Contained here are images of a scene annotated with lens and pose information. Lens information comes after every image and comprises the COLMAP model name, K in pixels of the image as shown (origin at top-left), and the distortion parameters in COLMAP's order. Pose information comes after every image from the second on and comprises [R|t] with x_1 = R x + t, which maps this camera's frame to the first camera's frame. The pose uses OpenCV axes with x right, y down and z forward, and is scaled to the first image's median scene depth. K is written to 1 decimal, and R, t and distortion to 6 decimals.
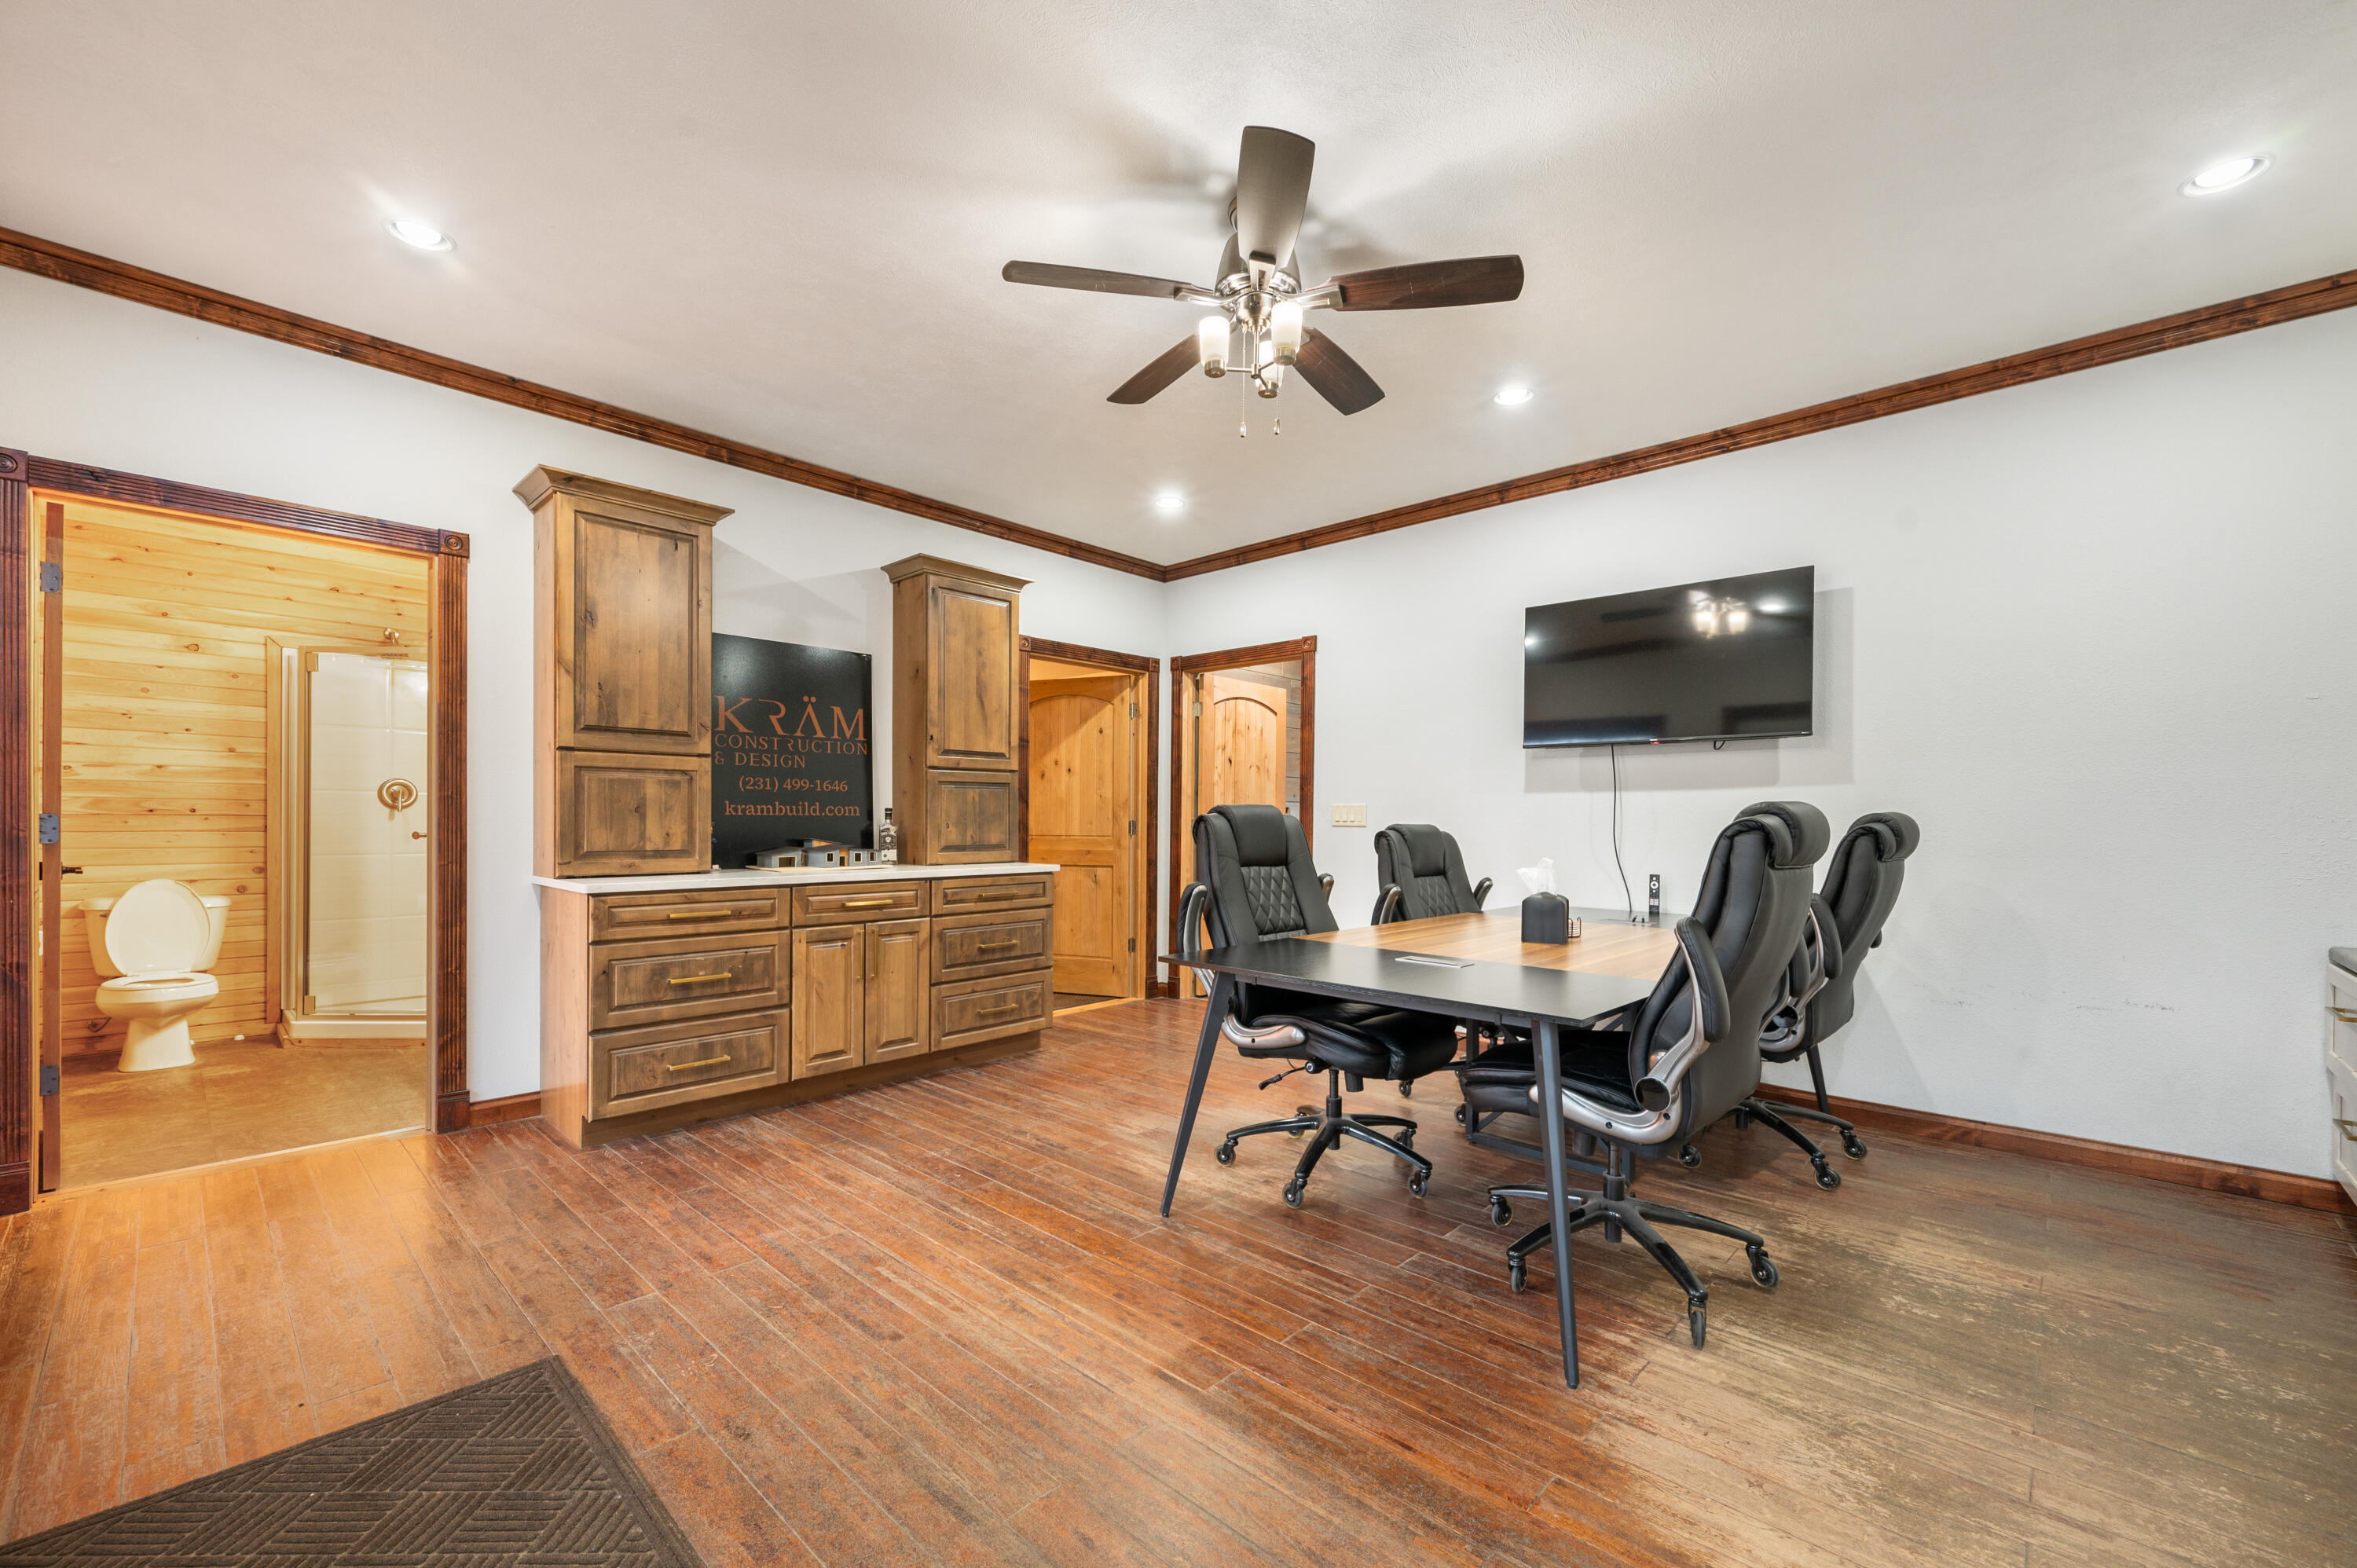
lens RADIAL K [[941.2, 0, 1165.6], [0, 941.2, 830.8], [0, 0, 1]] dist [0.000141, -0.000298]
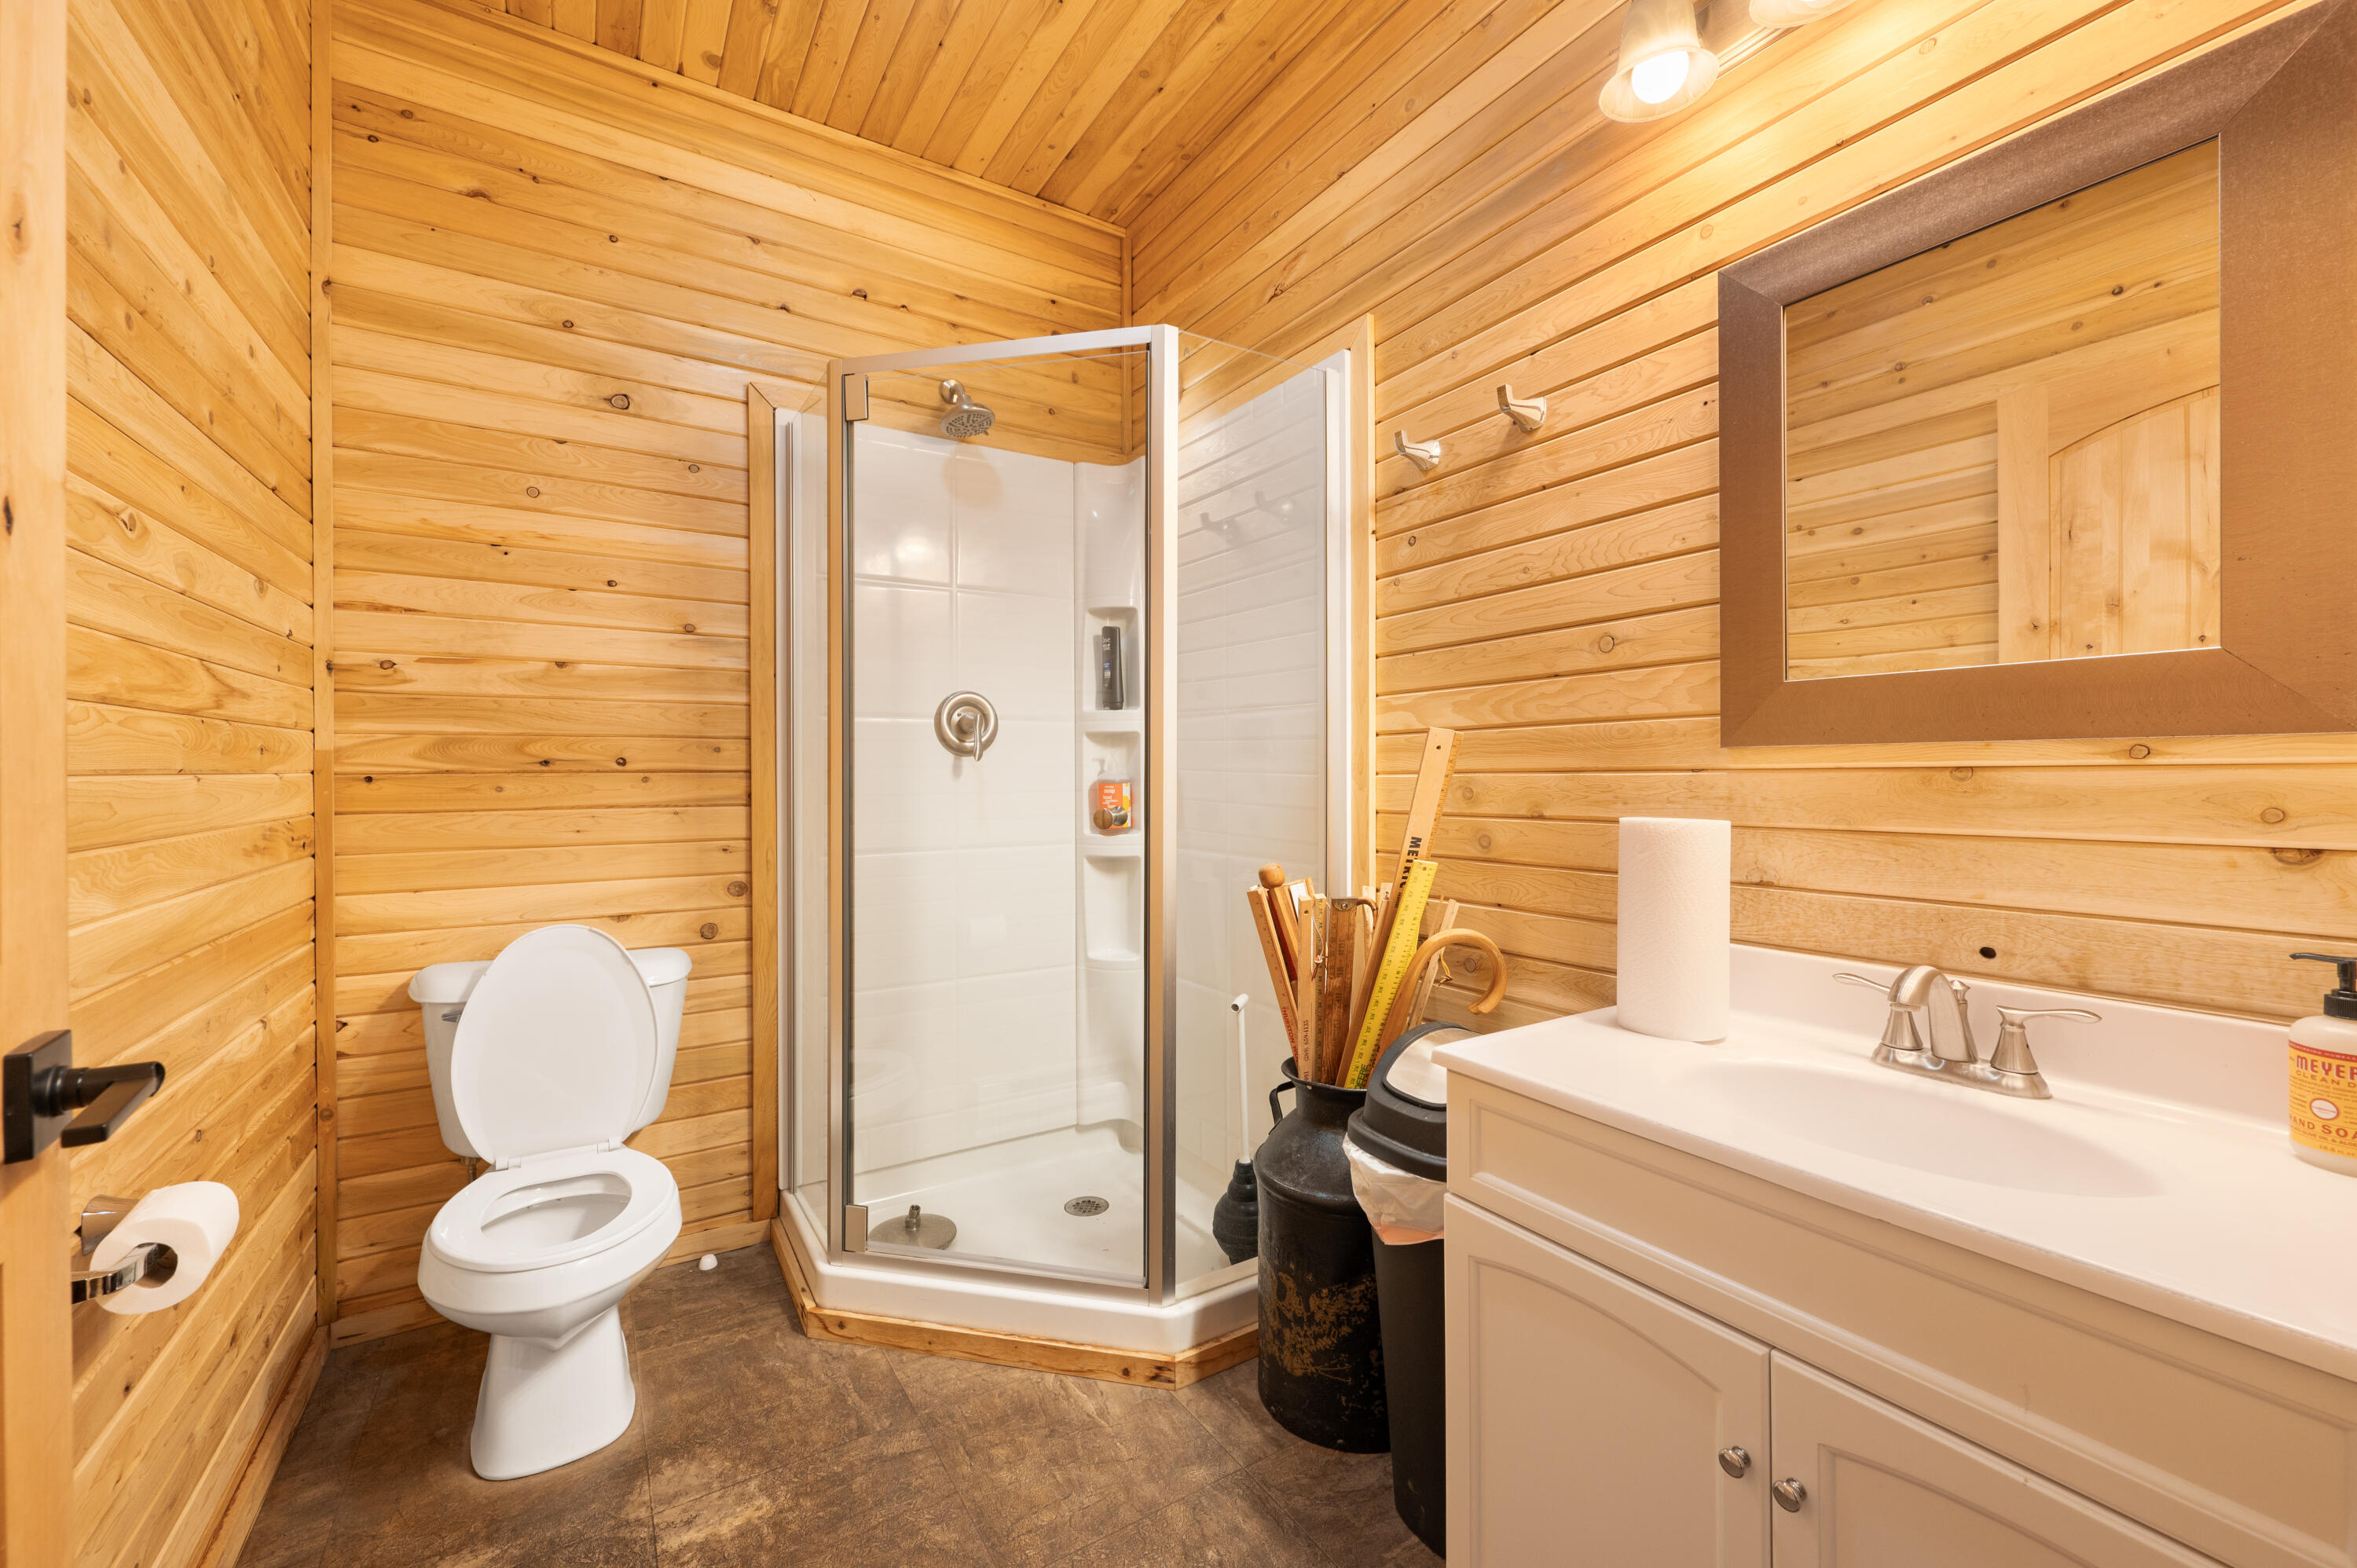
lens RADIAL K [[941.2, 0, 1181.5], [0, 941.2, 775.8], [0, 0, 1]] dist [0.000141, -0.000298]
pose [[0.968869, -0.009076, -0.247406, -0.660169], [0.008468, 0.999958, -0.003521, -0.010626], [0.247427, 0.001316, 0.968906, 0.627476]]
